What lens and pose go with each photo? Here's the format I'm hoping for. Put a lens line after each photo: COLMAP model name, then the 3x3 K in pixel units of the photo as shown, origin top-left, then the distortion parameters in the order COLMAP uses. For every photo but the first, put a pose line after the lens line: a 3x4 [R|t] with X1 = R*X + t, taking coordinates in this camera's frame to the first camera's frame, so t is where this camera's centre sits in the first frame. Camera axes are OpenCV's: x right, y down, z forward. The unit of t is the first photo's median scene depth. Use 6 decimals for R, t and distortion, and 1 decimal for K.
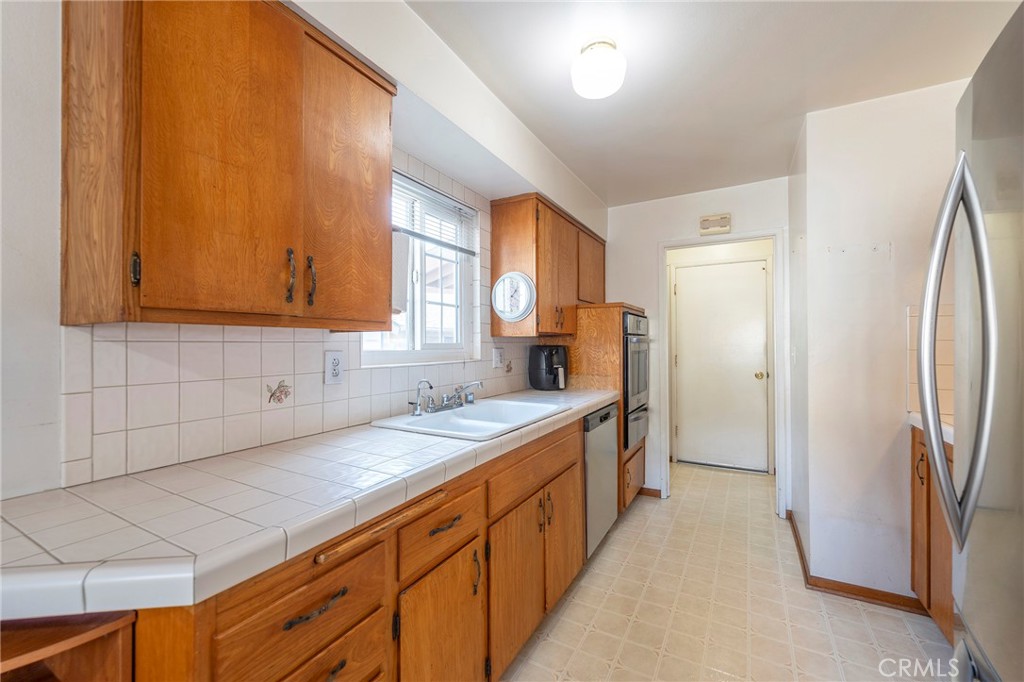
lens RADIAL K [[416.4, 0, 511.6], [0, 416.4, 343.7], [0, 0, 1]] dist [-0.001556, -0.001345]
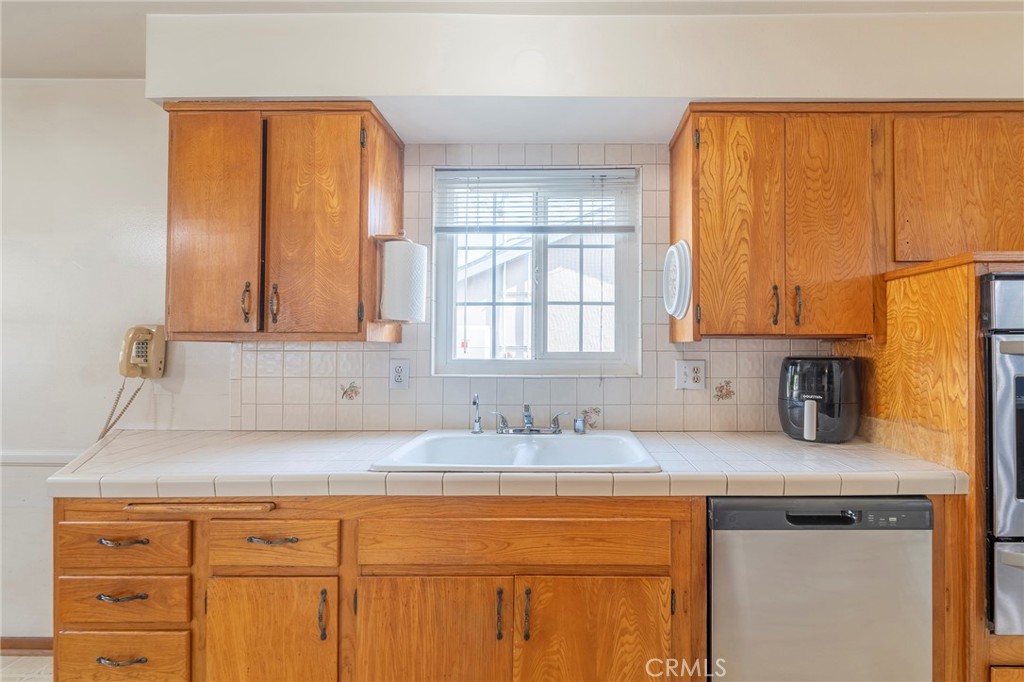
lens RADIAL K [[416.4, 0, 546.0], [0, 416.4, 350.0], [0, 0, 1]] dist [-0.001556, -0.001345]
pose [[0.479492, 0.001137, -0.877545, 0.622359], [-0.001719, 0.999998, 0.000356, -0.007103], [0.877544, 0.001338, 0.479493, 0.678494]]
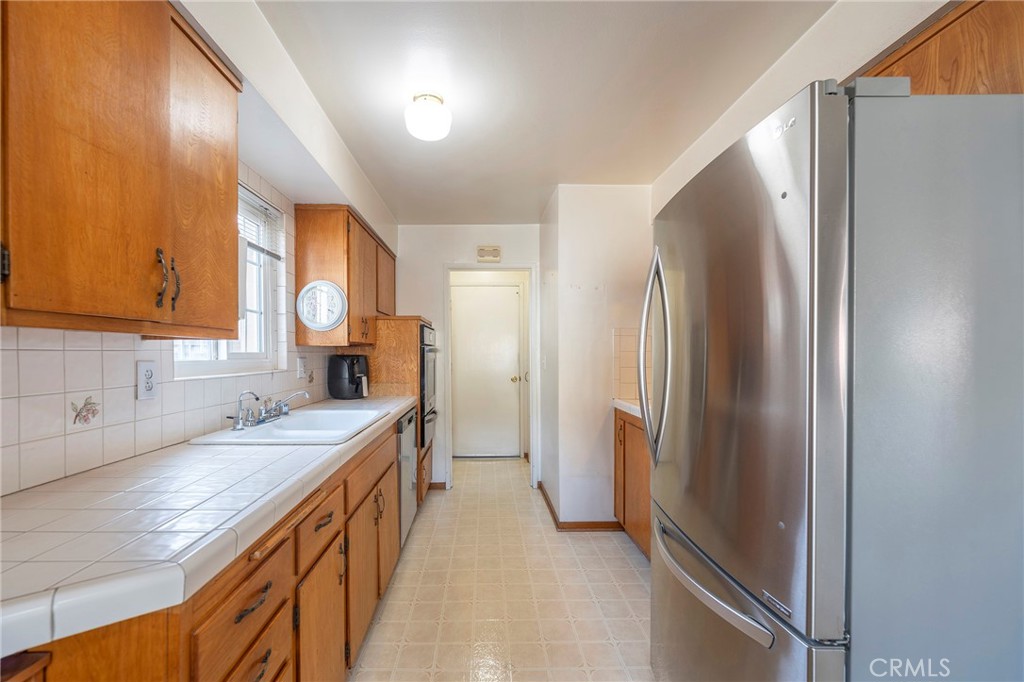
lens RADIAL K [[416.4, 0, 496.9], [0, 416.4, 358.0], [0, 0, 1]] dist [-0.001556, -0.001345]
pose [[0.860914, -0.004613, 0.508730, -0.202819], [-0.000869, 0.999944, 0.010539, 0.001244], [-0.508750, -0.009515, 0.860862, -0.095460]]
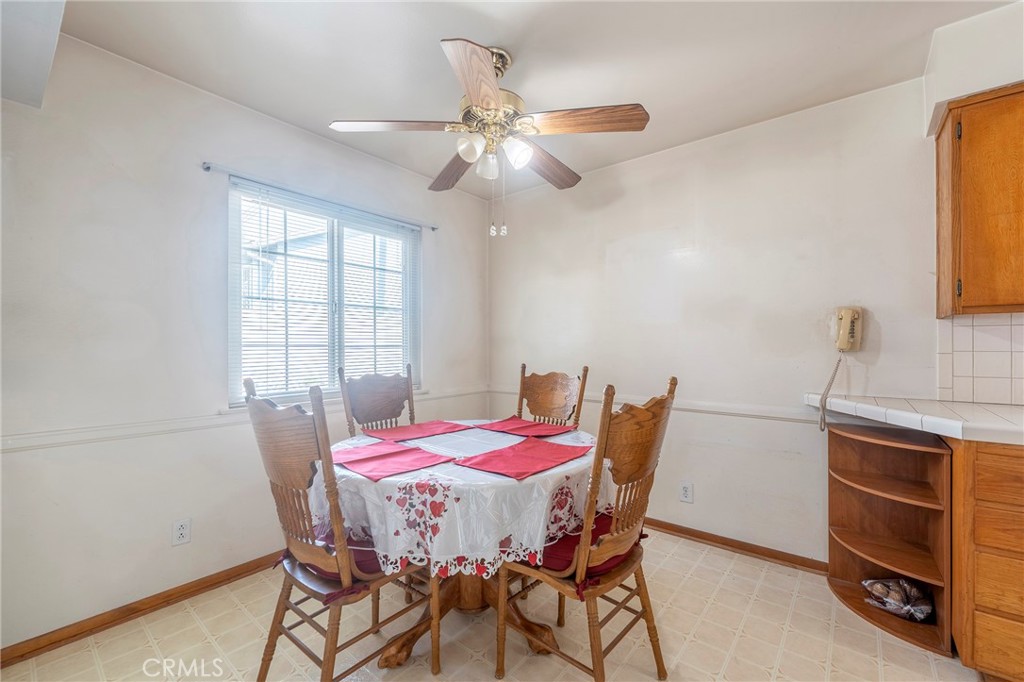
lens RADIAL K [[416.4, 0, 520.5], [0, 416.4, 347.4], [0, 0, 1]] dist [-0.001556, -0.001345]
pose [[-0.162768, 0.003633, -0.986658, 0.604451], [0.007246, 0.999971, 0.002487, 0.036952], [0.986638, -0.006745, -0.162789, -0.324923]]
